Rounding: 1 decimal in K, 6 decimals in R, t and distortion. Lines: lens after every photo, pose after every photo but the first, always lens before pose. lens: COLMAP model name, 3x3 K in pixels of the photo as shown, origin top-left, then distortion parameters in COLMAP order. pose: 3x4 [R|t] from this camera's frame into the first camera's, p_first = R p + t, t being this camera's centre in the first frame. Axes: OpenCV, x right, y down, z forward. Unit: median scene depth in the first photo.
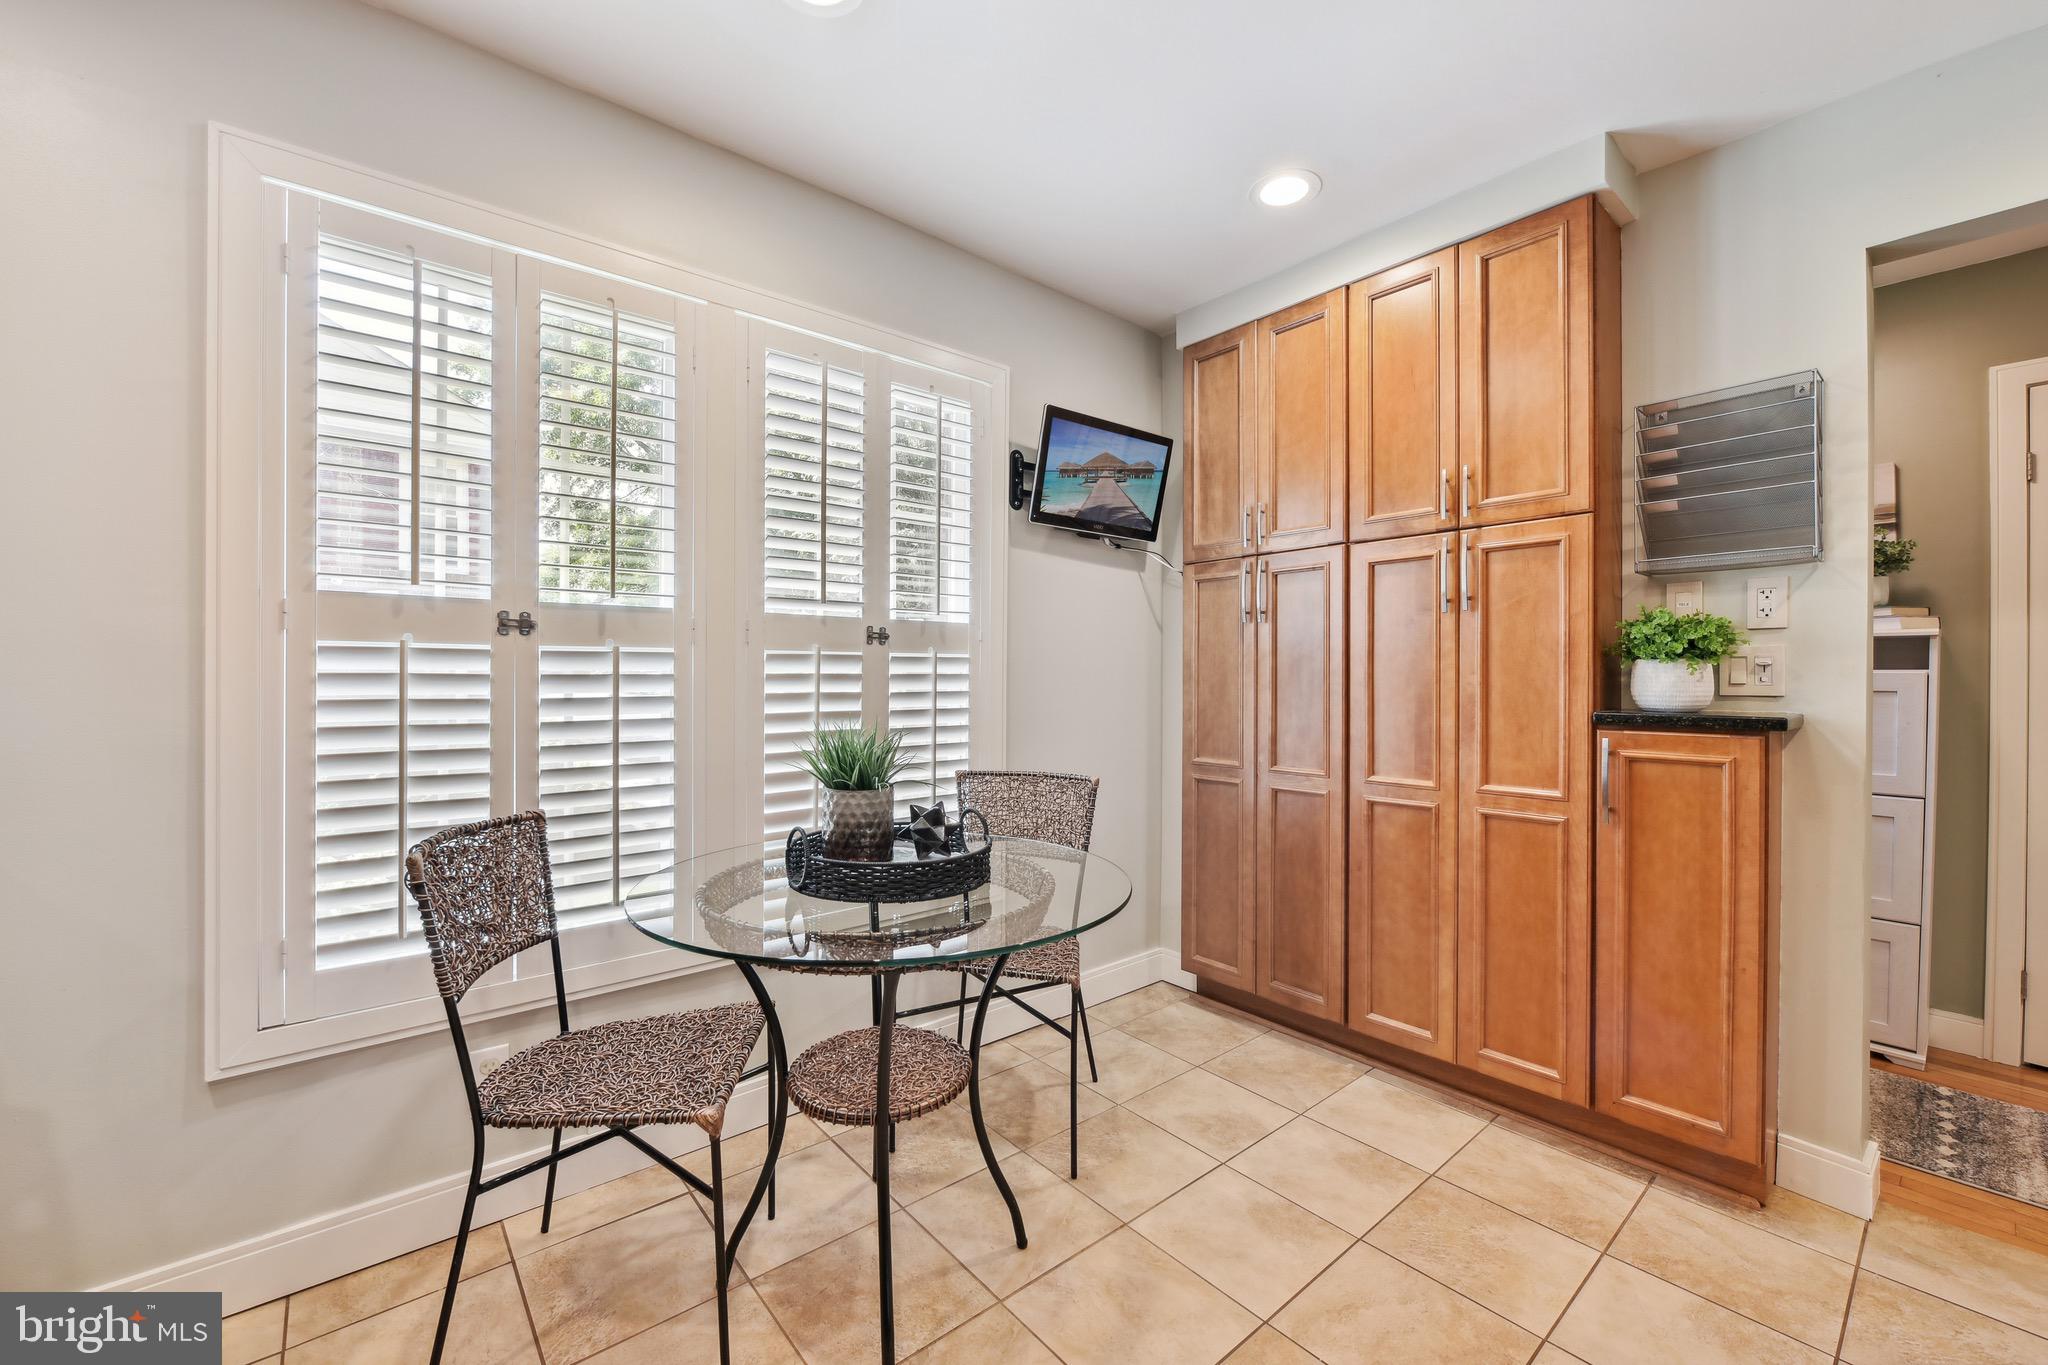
lens RADIAL K [[810.5, 0, 1029.0], [0, 810.5, 682.1], [0, 0, 1]] dist [0.003813, -0.000294]
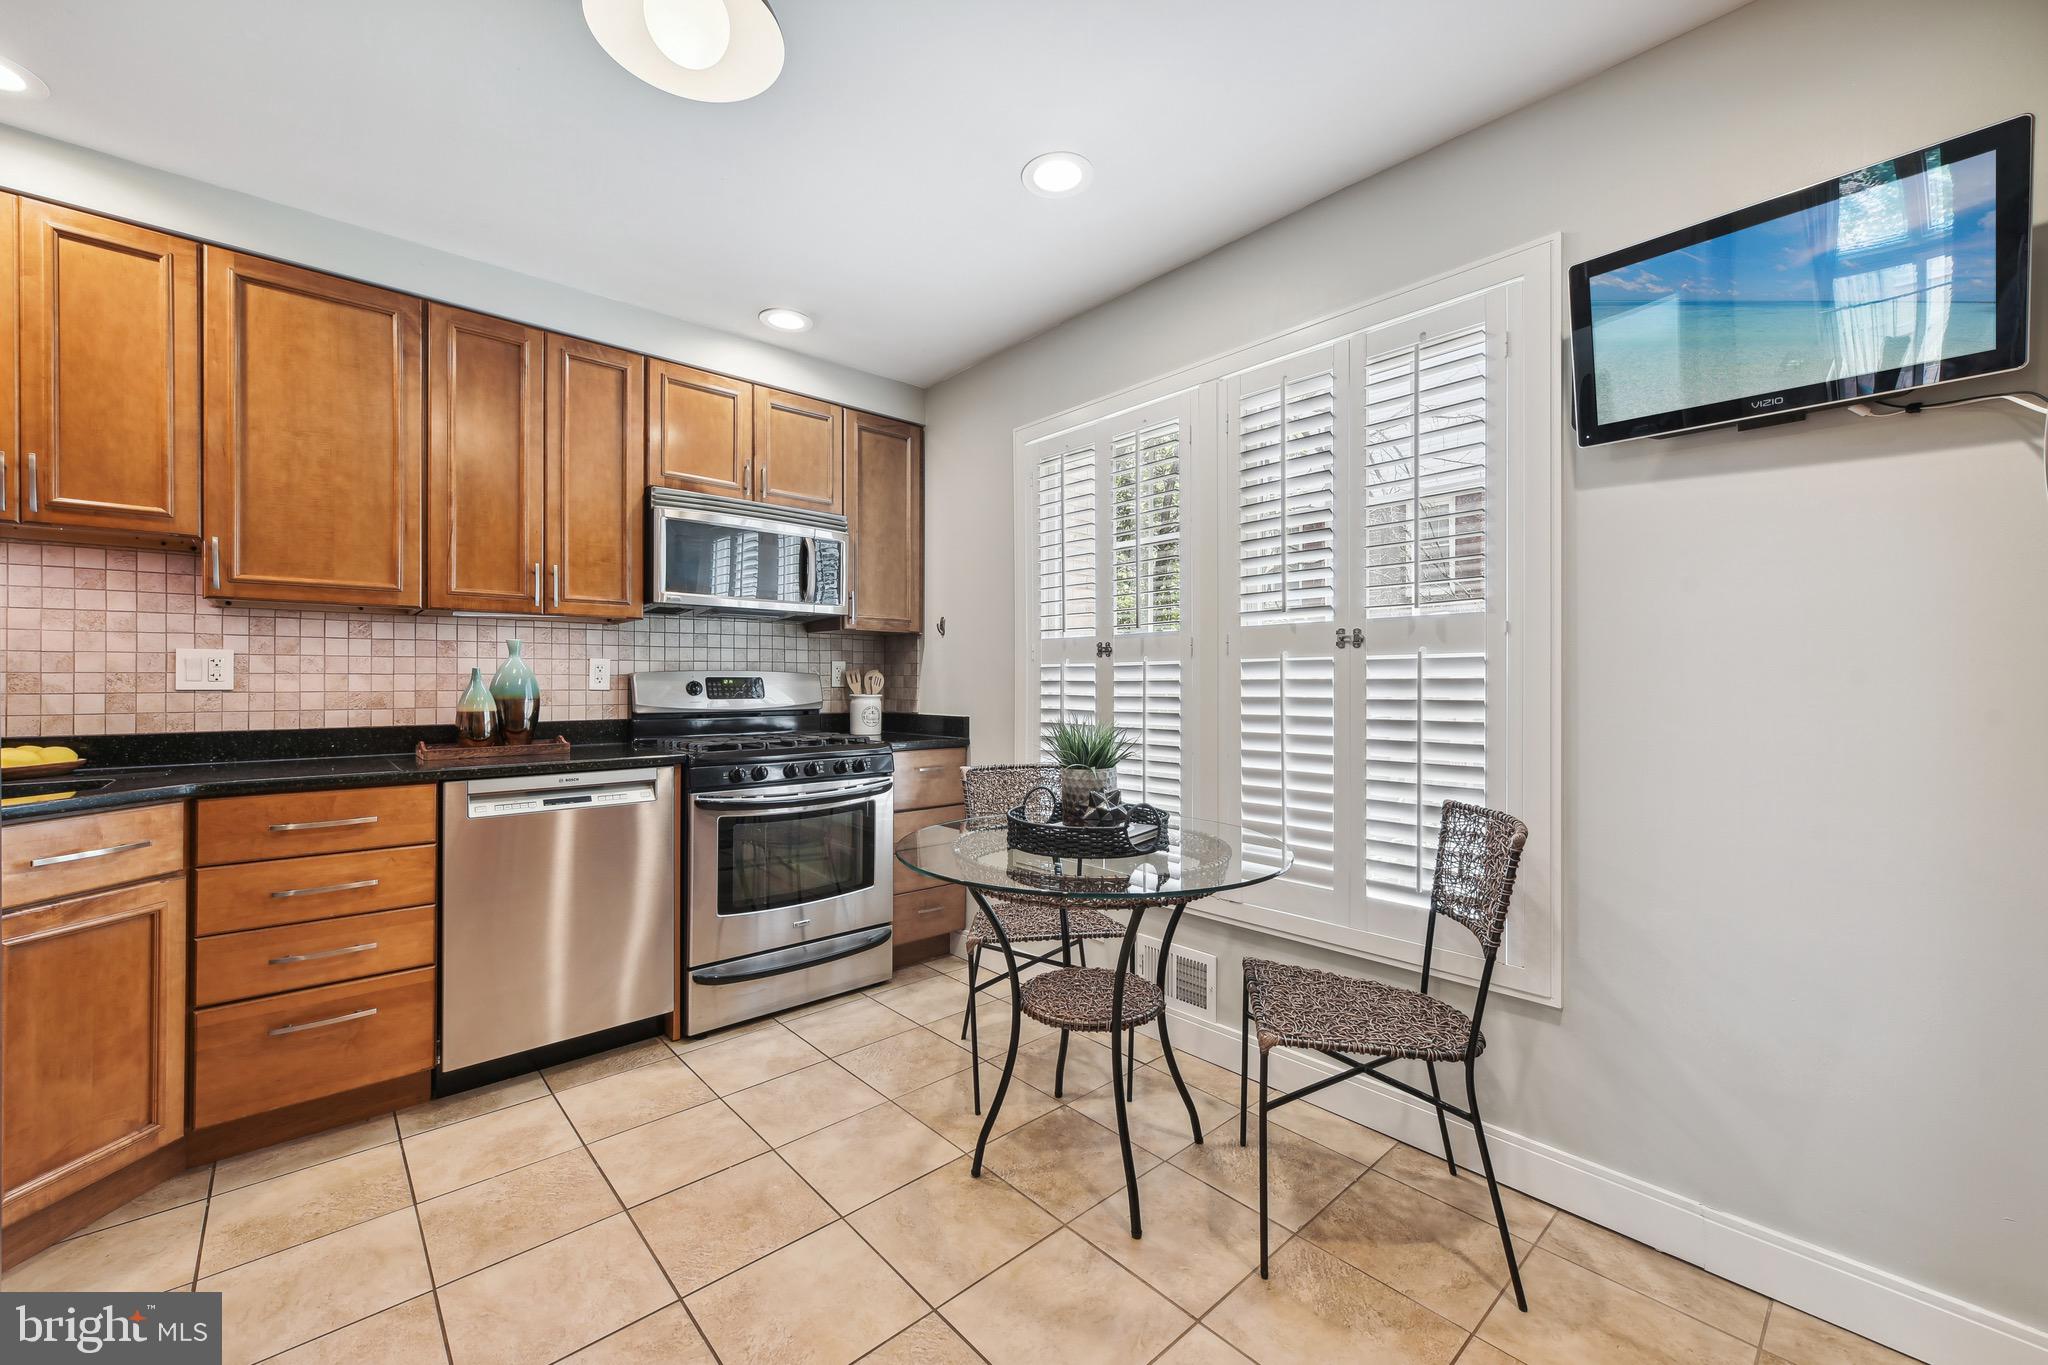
lens RADIAL K [[810.5, 0, 1027.1], [0, 810.5, 679.7], [0, 0, 1]] dist [0.003813, -0.000294]
pose [[0.029800, -0.004111, -0.999547, 0.686335], [-0.003328, 0.999986, -0.004212, -0.003844], [0.999550, 0.003452, 0.029786, 0.556419]]
